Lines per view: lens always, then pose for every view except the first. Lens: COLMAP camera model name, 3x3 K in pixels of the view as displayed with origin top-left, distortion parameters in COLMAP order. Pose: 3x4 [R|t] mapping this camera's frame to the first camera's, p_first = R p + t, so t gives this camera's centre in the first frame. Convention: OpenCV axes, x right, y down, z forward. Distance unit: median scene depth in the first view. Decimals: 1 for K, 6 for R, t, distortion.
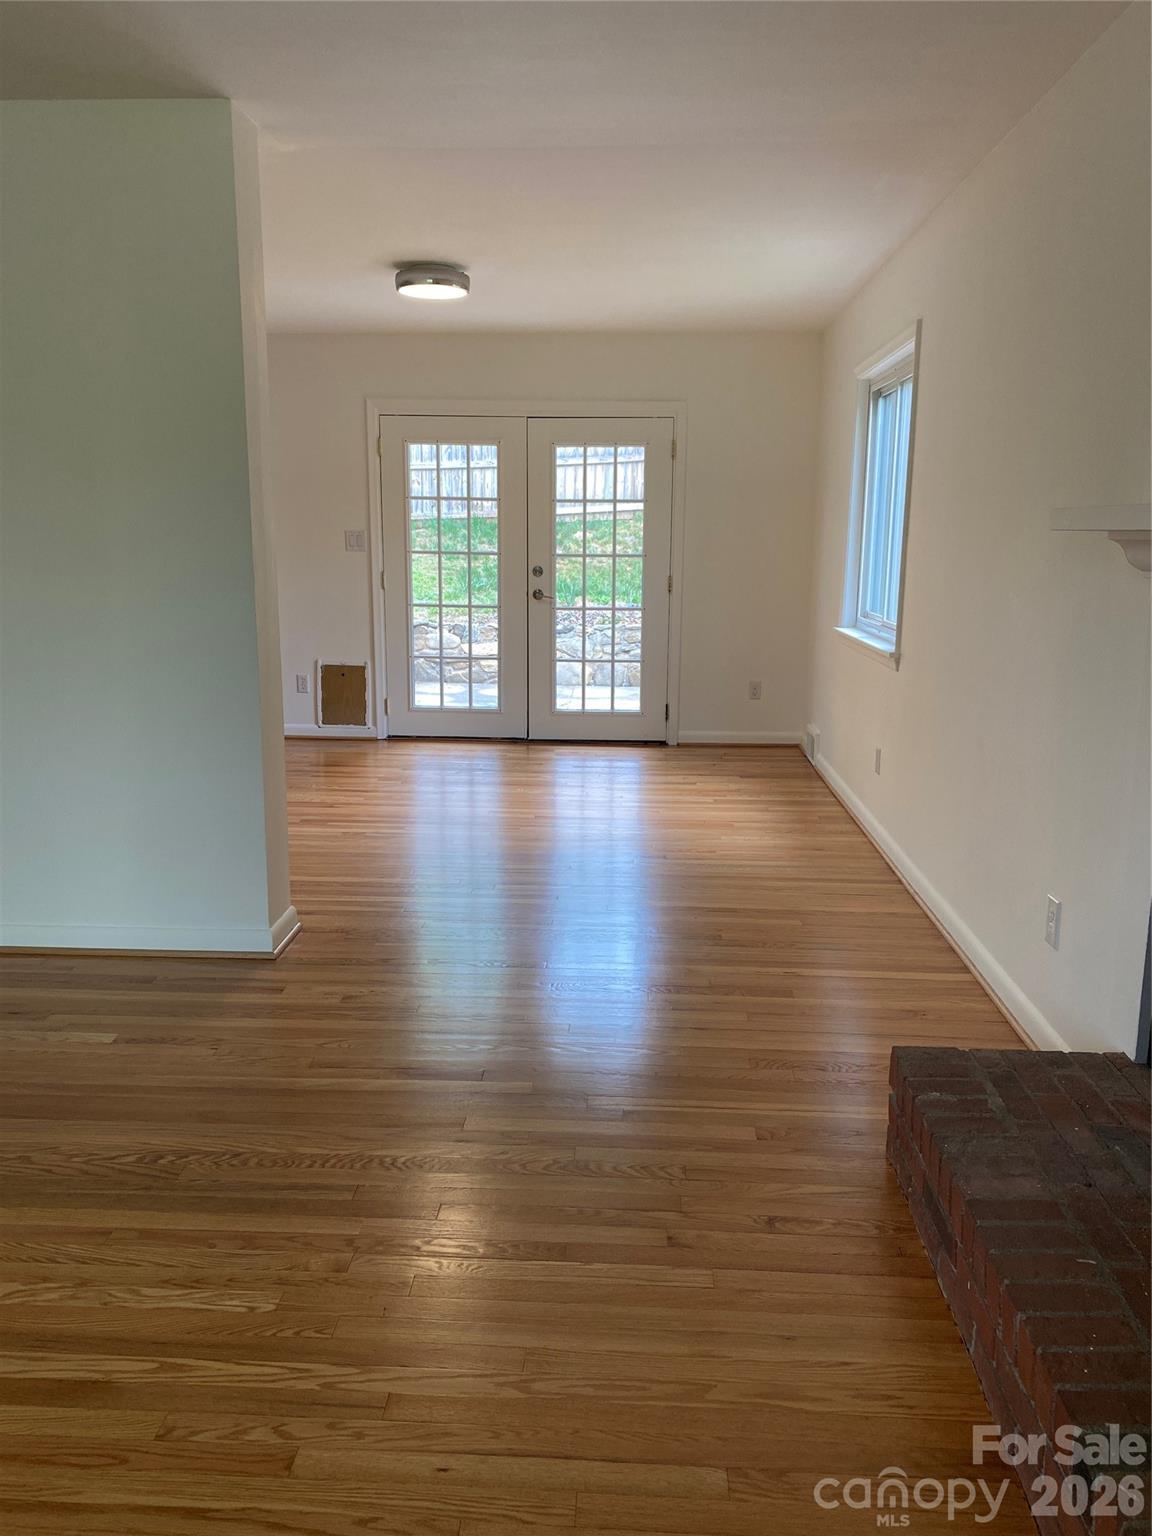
lens RADIAL K [[1133.6, 0, 576.0], [0, 1133.6, 768.0], [0, 0, 1]] dist [0.024004, -0.002480]
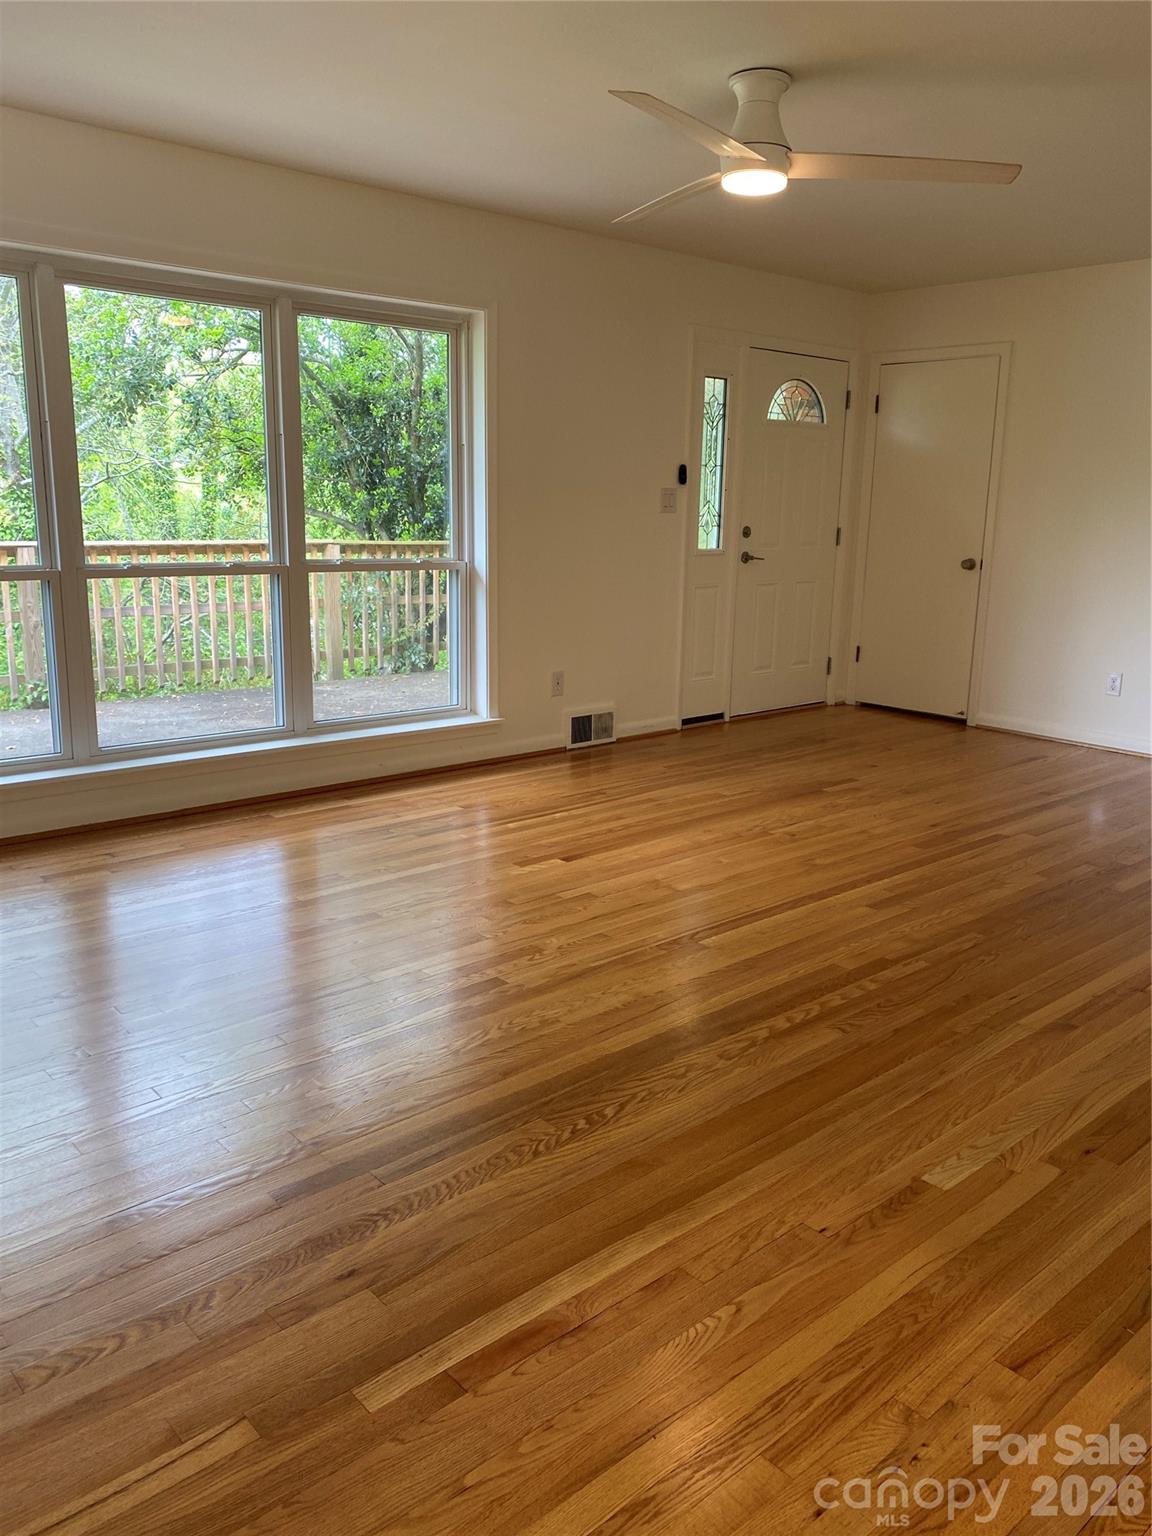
lens RADIAL K [[1192.4, 0, 576.0], [0, 1192.4, 768.0], [0, 0, 1]] dist [0.001235, -0.003573]
pose [[-0.716030, 0.134066, -0.685075, 0.239597], [-0.164395, 0.921398, 0.352137, -0.234871], [0.678436, 0.364763, -0.637709, 1.246265]]
